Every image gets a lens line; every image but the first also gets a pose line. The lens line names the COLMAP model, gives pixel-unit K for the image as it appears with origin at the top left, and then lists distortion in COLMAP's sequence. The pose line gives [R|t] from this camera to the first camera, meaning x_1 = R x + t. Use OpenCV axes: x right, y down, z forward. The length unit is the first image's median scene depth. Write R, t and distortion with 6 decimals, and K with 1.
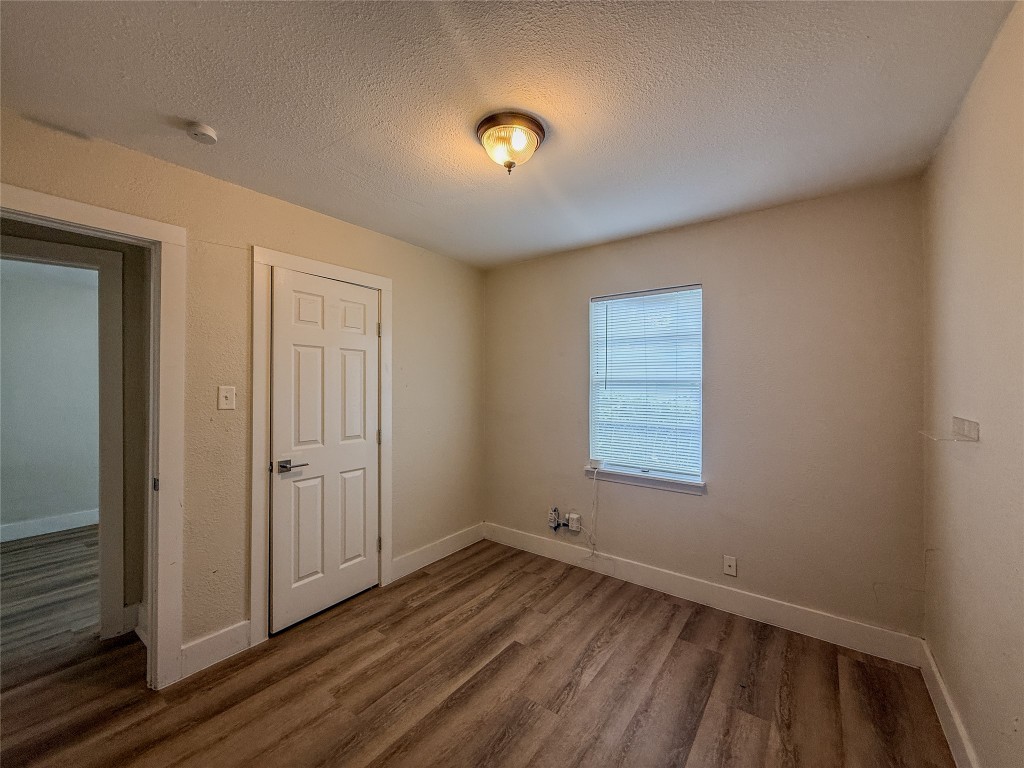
lens RADIAL K [[405.0, 0, 511.0], [0, 405.0, 386.2], [0, 0, 1]] dist [0.000590, 0.000374]
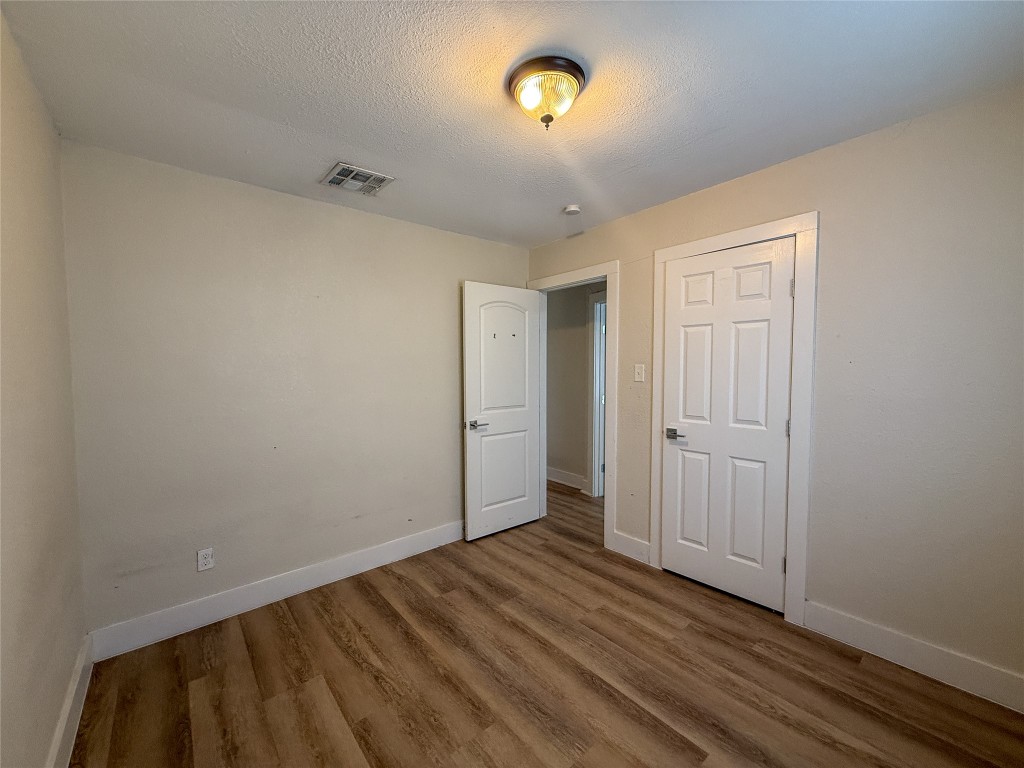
lens RADIAL K [[405.0, 0, 511.0], [0, 405.0, 386.2], [0, 0, 1]] dist [0.000590, 0.000374]
pose [[-0.217979, 0.046581, -0.974841, 0.657936], [0.007081, 0.998910, 0.046148, 0.005559], [0.975928, 0.003157, -0.218072, 0.797610]]
